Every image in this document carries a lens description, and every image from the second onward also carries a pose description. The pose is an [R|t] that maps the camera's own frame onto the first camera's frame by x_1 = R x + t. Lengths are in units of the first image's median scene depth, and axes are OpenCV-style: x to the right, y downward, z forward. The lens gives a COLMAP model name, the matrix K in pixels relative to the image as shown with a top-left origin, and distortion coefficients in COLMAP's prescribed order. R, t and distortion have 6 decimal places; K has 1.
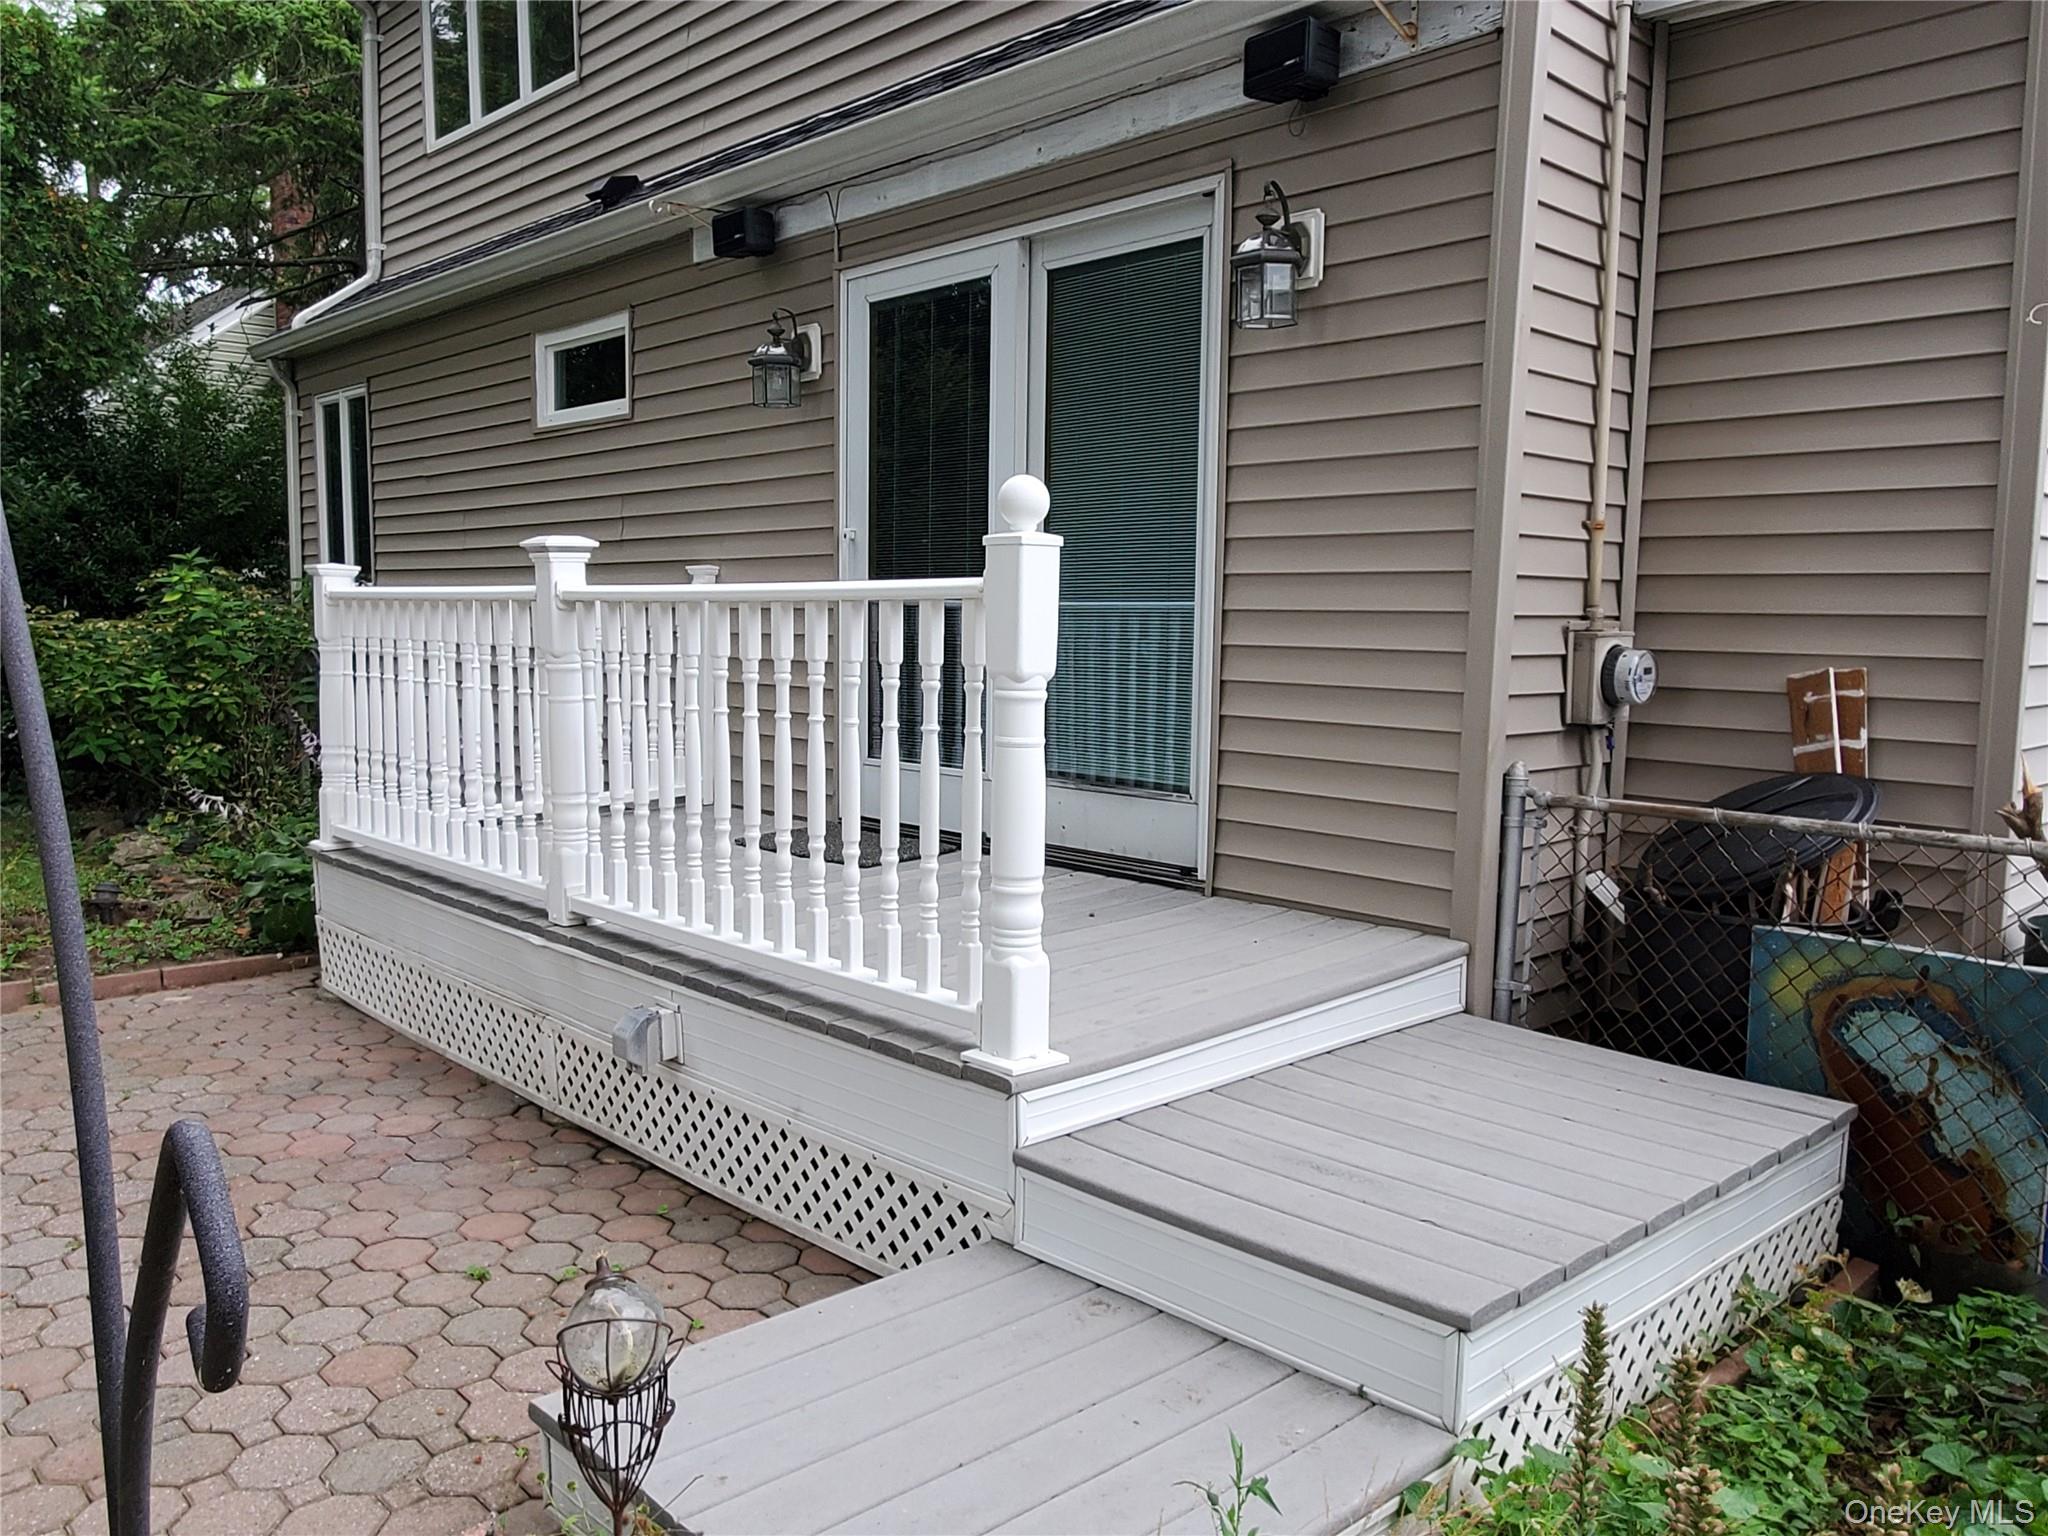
lens RADIAL K [[1550.4, 0, 1022.7], [0, 1550.4, 769.0], [0, 0, 1]] dist [0.000947, 0.007543]
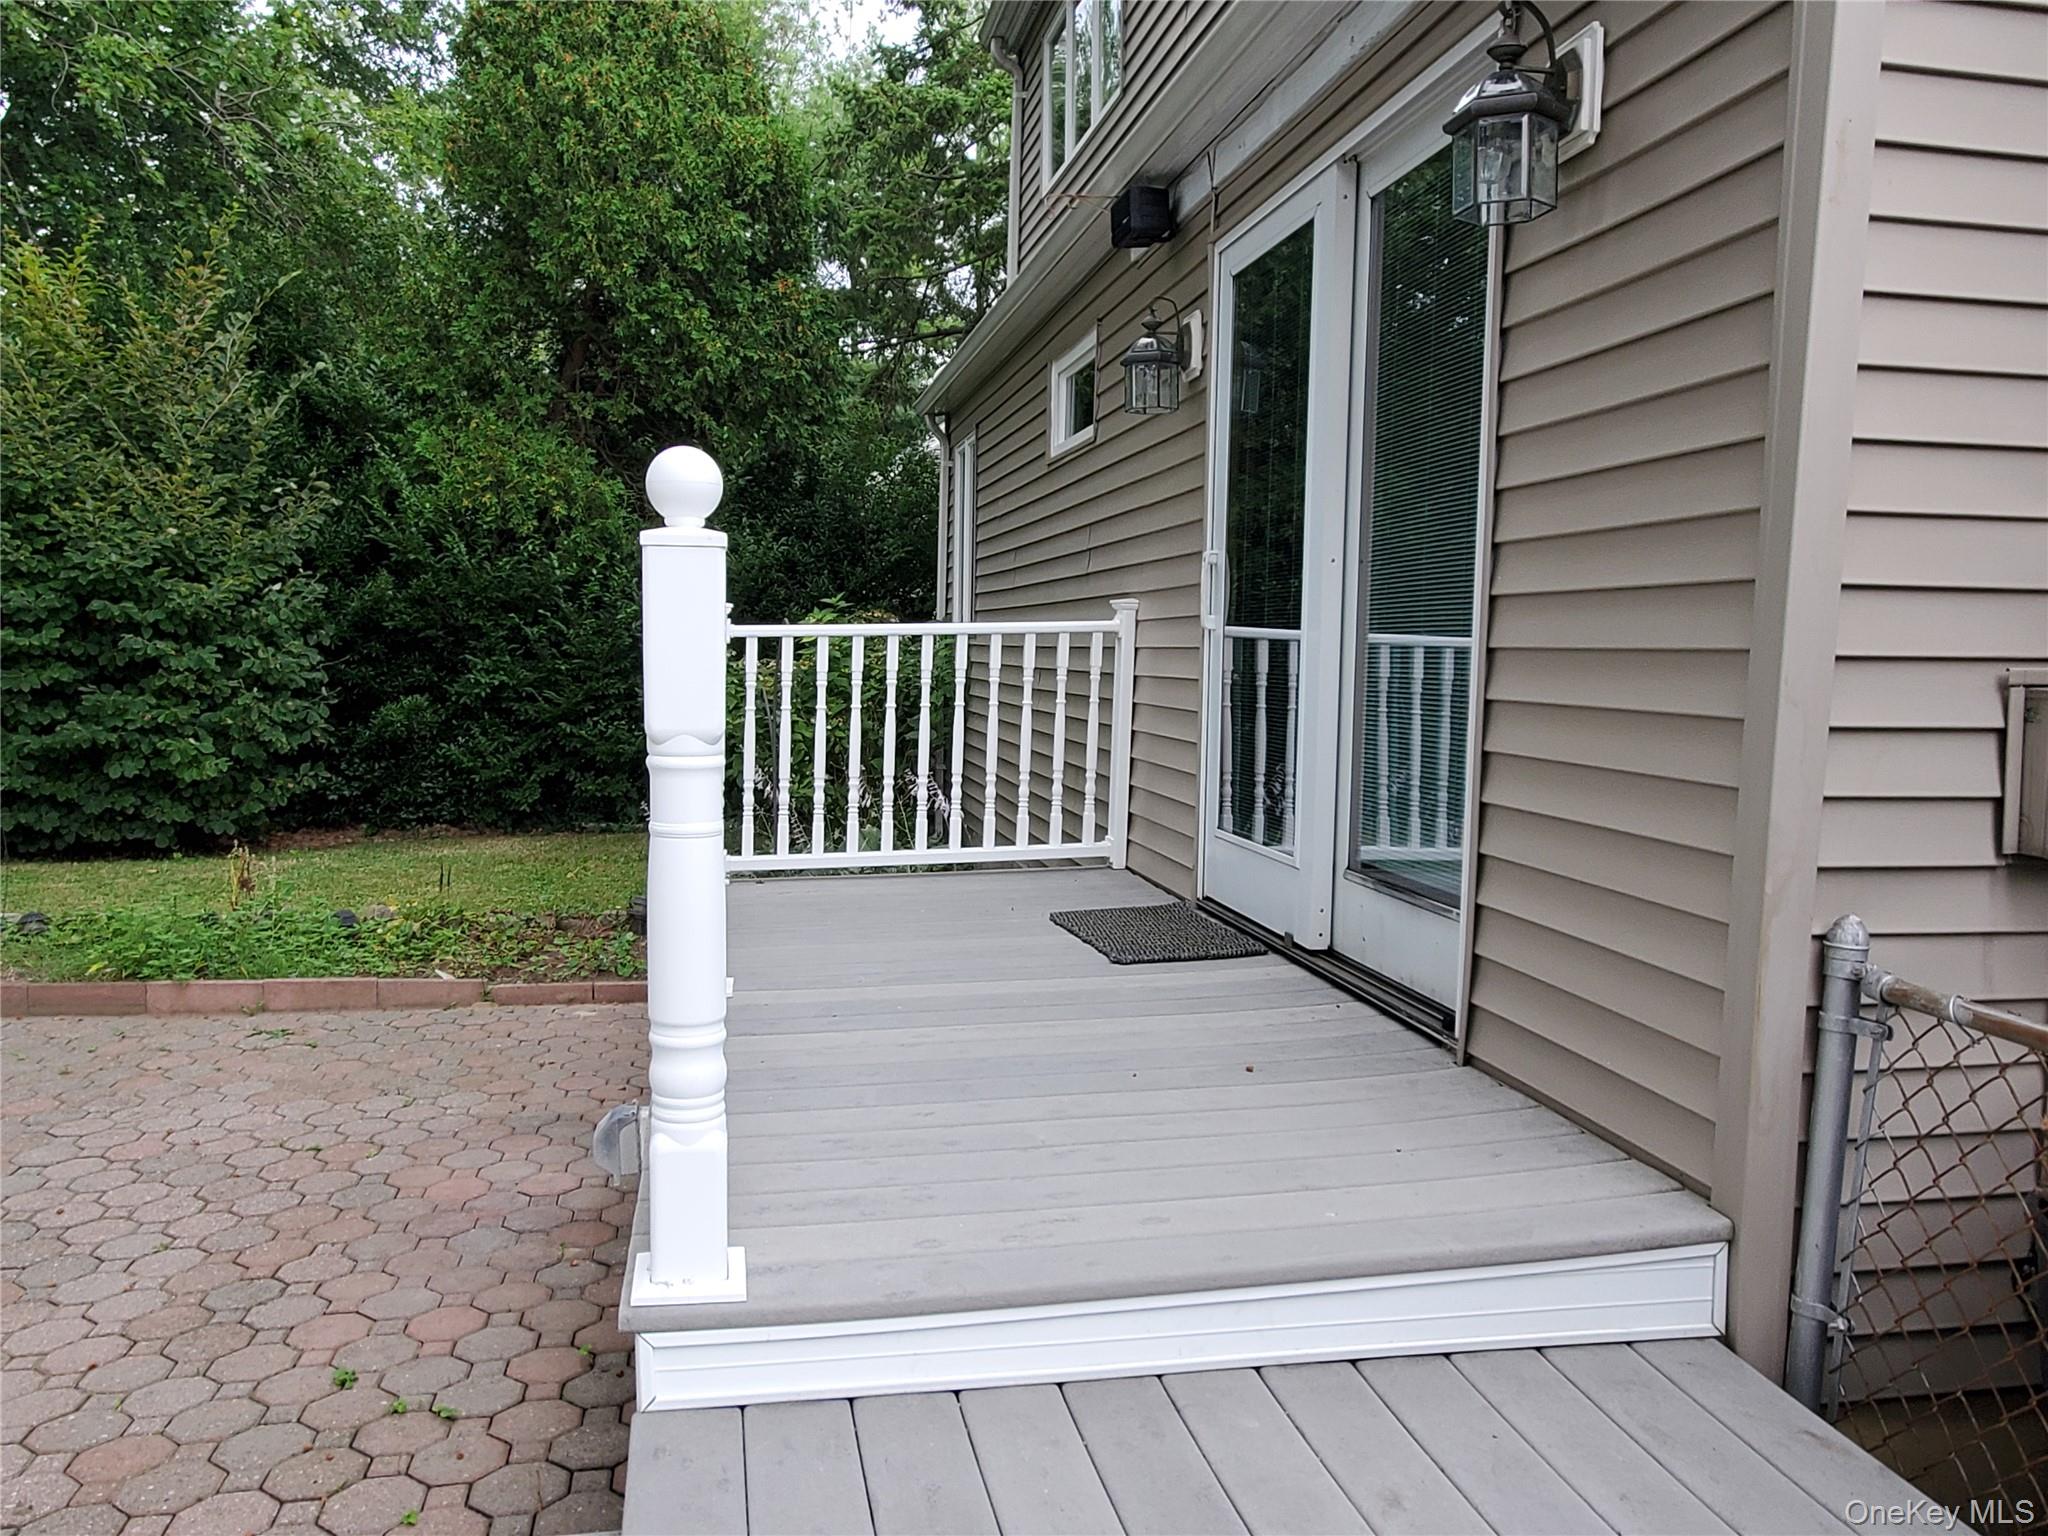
lens RADIAL K [[1550.4, 0, 1020.9], [0, 1550.4, 769.7], [0, 0, 1]] dist [0.000947, 0.007543]
pose [[0.839314, 0.044848, -0.541794, 0.356832], [-0.060018, 0.998144, -0.010352, -0.032537], [0.540324, 0.041206, 0.840448, 0.349587]]
